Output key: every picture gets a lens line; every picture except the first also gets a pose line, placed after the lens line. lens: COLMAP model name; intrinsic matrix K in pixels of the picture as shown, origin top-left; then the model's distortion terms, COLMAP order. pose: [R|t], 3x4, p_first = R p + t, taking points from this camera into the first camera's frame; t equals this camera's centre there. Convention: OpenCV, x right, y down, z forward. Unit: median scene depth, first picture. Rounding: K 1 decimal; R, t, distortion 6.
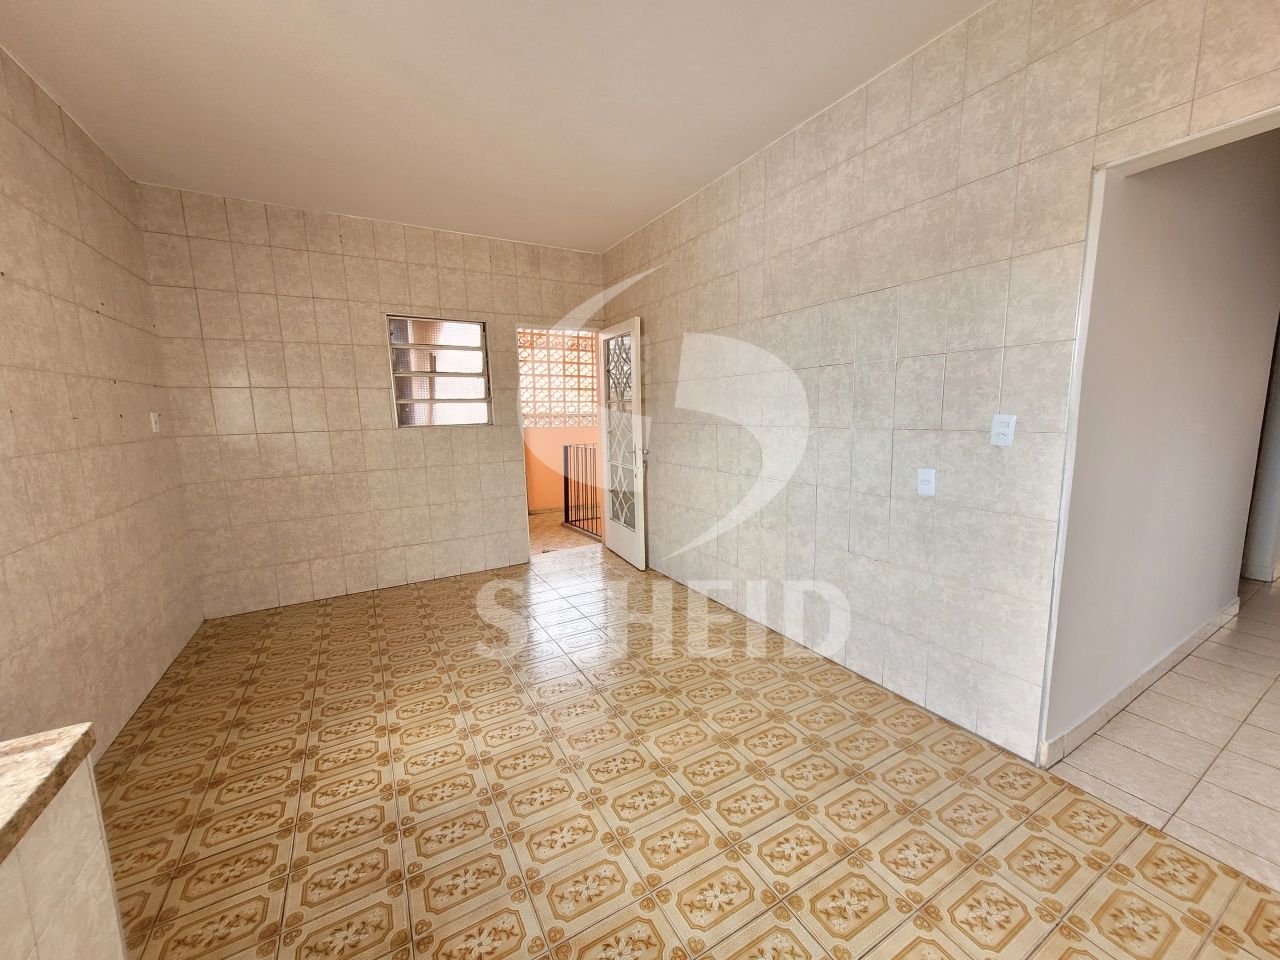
lens RADIAL K [[503.2, 0, 633.6], [0, 503.2, 484.6], [0, 0, 1]] dist [0.014868, -0.005930]
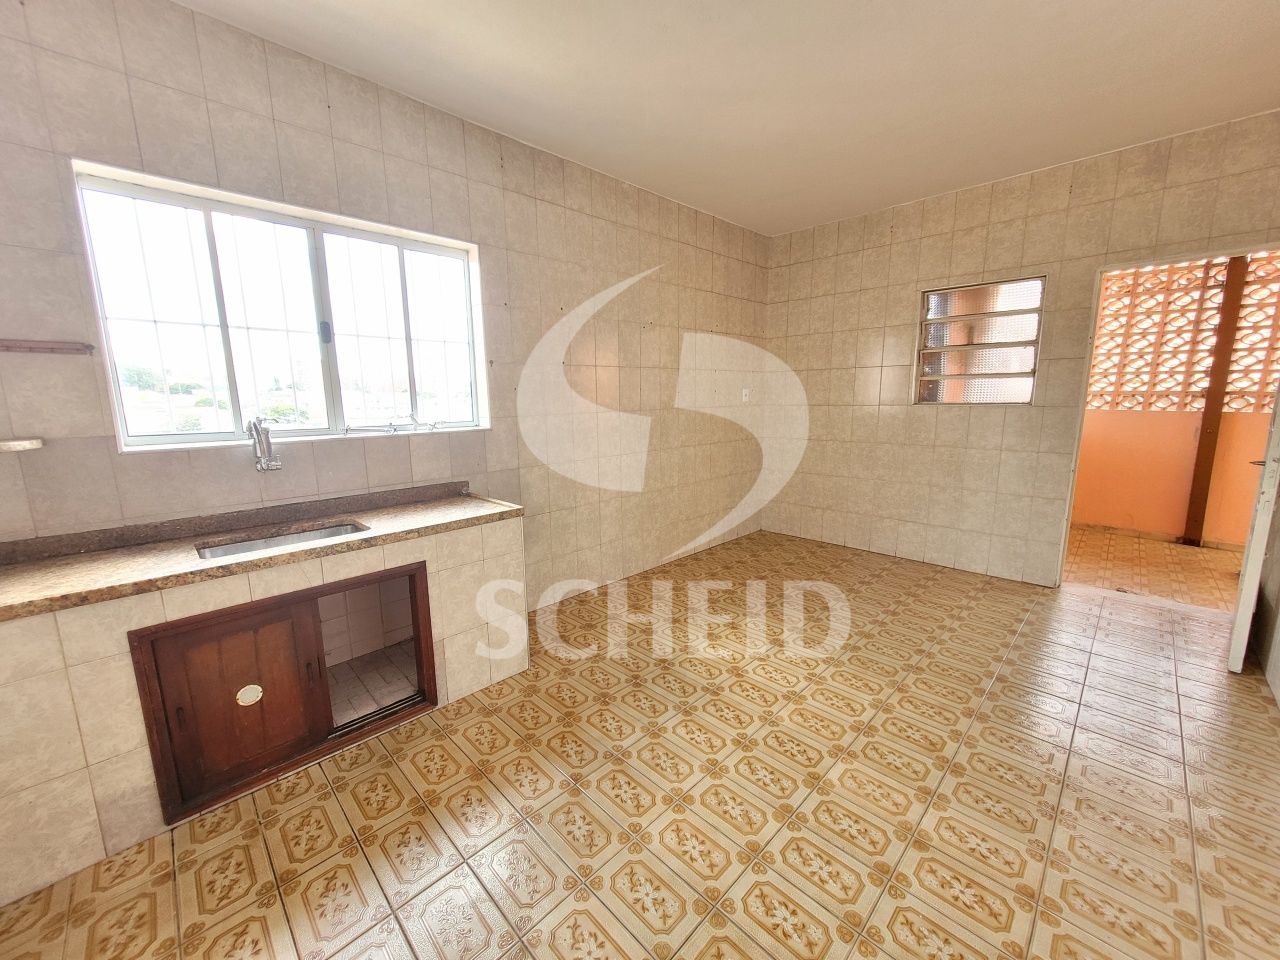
lens RADIAL K [[503.2, 0, 633.6], [0, 503.2, 484.6], [0, 0, 1]] dist [0.014868, -0.005930]
pose [[0.257558, 0.185867, -0.948218, 0.423370], [-0.137988, 0.978342, 0.154291, -0.037470], [0.956359, 0.091104, 0.277627, 0.214268]]
